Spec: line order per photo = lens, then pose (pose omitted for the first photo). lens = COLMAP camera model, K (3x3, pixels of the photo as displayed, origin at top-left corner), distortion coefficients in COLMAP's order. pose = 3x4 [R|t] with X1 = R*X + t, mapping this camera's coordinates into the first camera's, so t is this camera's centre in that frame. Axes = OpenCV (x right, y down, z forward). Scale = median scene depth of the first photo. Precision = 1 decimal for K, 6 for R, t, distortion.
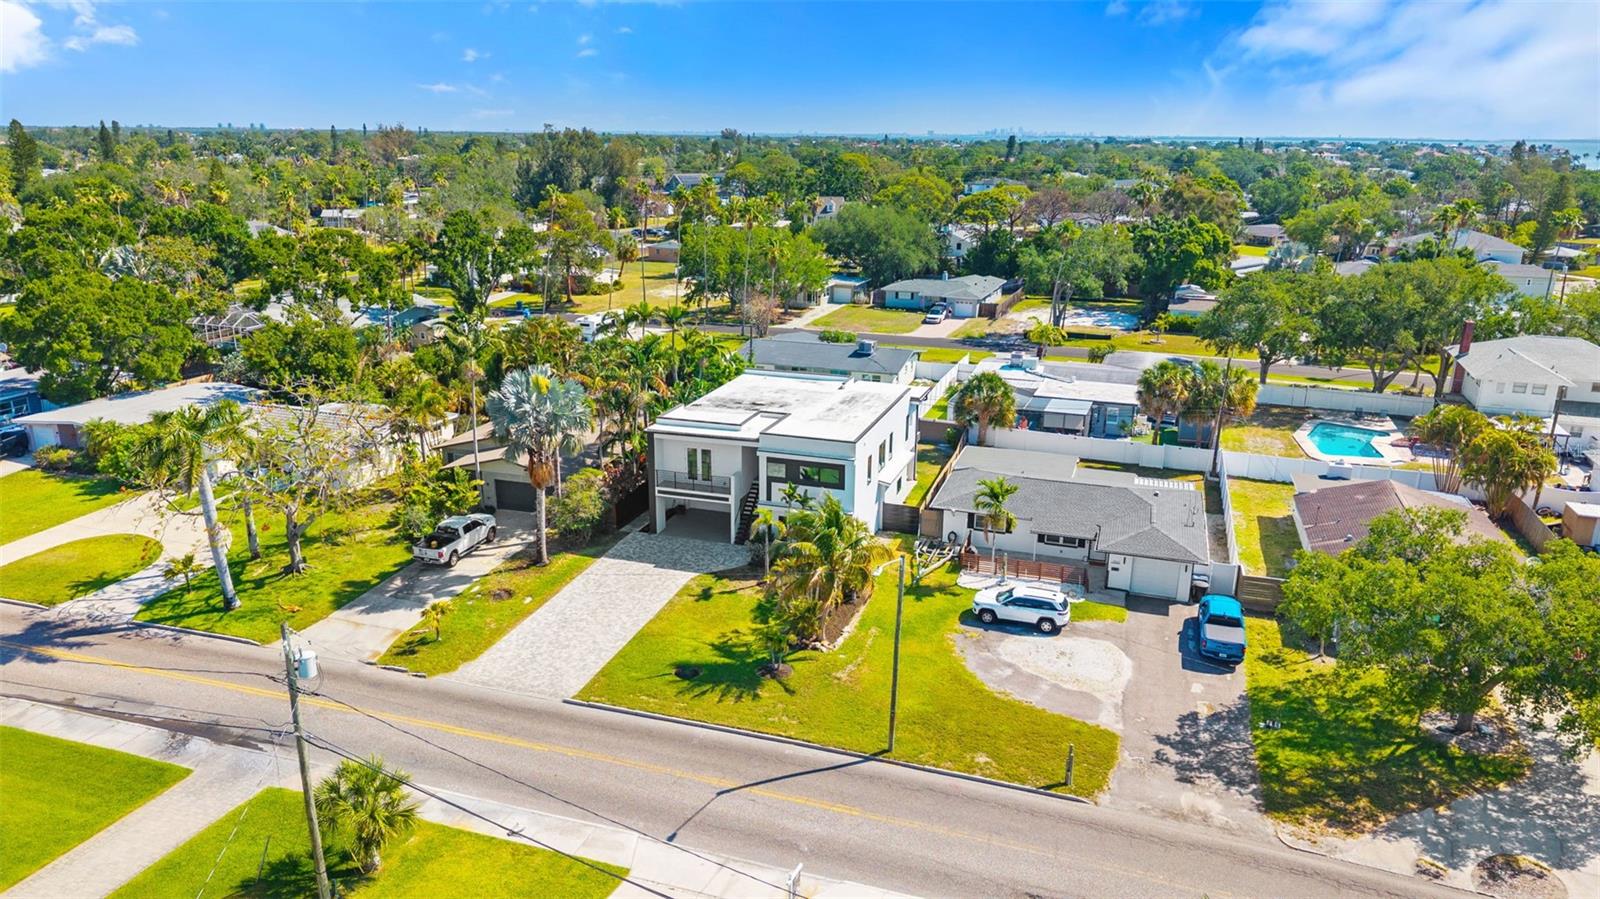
lens RADIAL K [[1070.1, 0, 800.0], [0, 1070.1, 449.5], [0, 0, 1]] dist [0.065887, -0.091610]
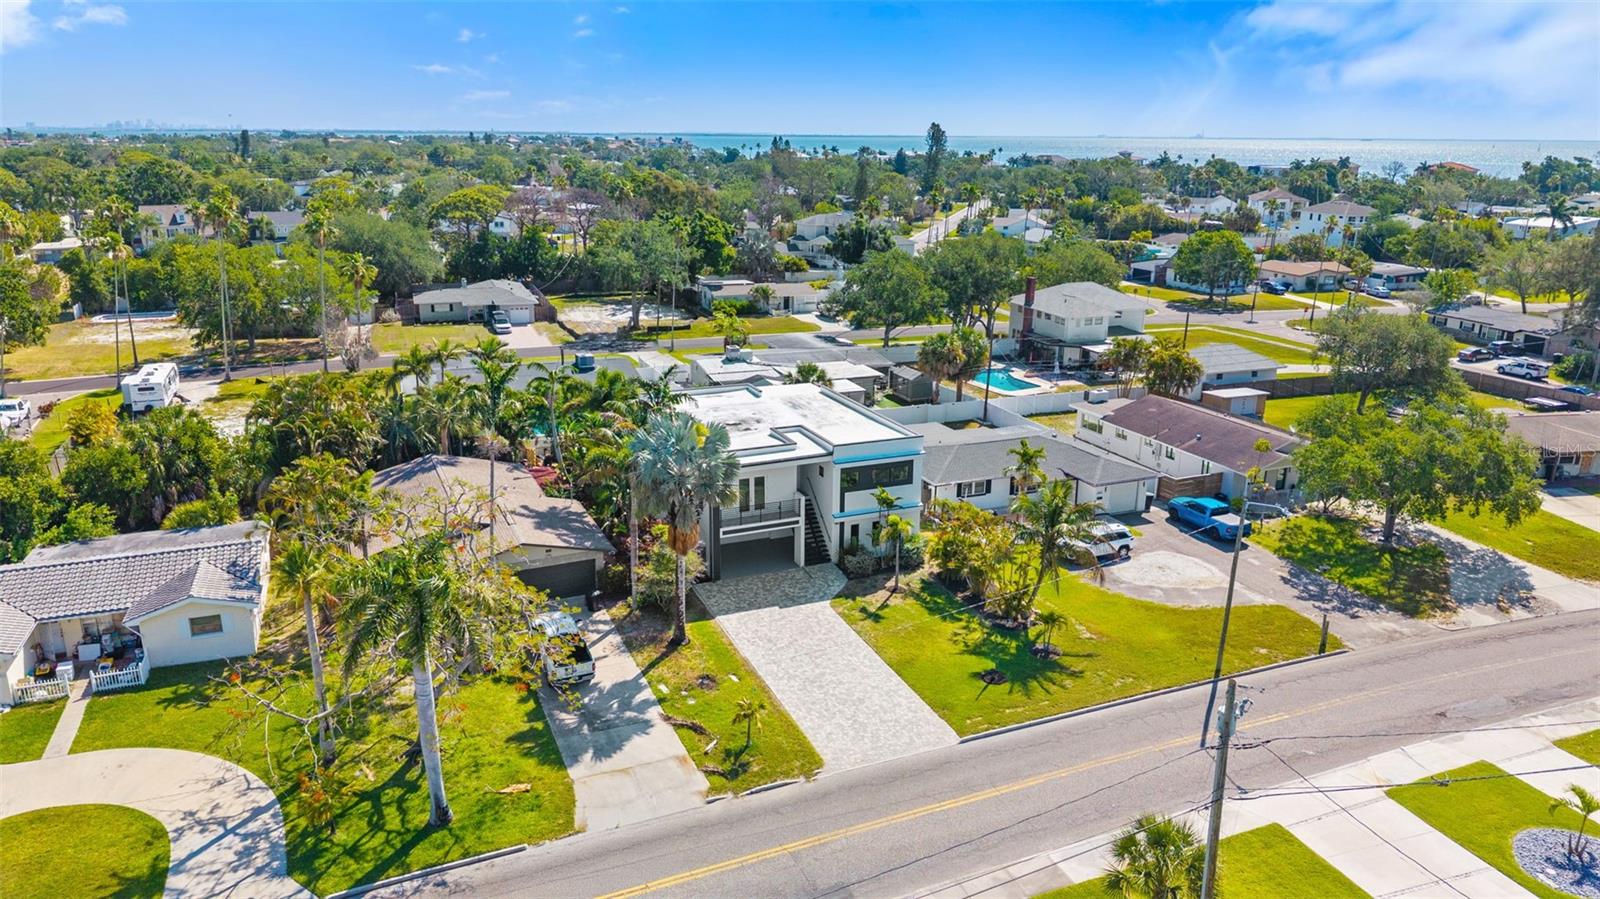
lens RADIAL K [[1068.6, 0, 800.0], [0, 1068.6, 449.5], [0, 0, 1]] dist [0.017716, -0.002674]
pose [[0.750177, -0.190866, 0.633091, -0.677165], [0.186420, 0.979645, 0.074449, -0.090033], [-0.634415, 0.062171, 0.770489, 0.268741]]
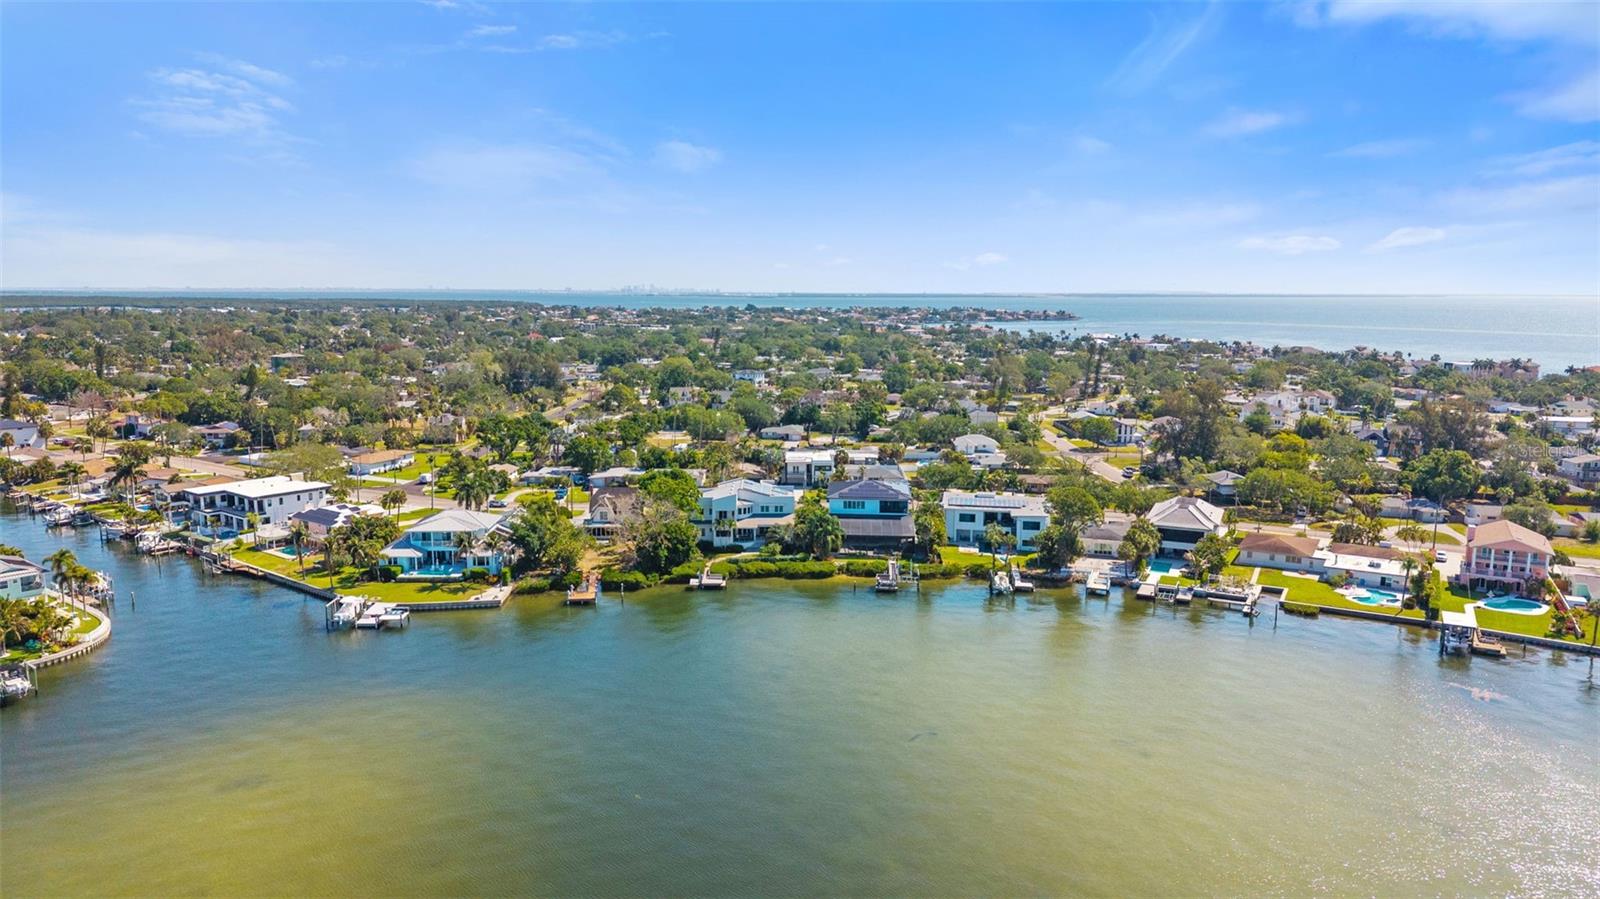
lens RADIAL K [[1068.6, 0, 800.0], [0, 1068.6, 449.5], [0, 0, 1]] dist [0.017716, -0.002674]
pose [[0.944924, -0.051831, 0.323159, -1.589433], [0.095563, 0.988047, -0.120956, 0.496739], [-0.313027, 0.145177, 0.938583, -3.360021]]
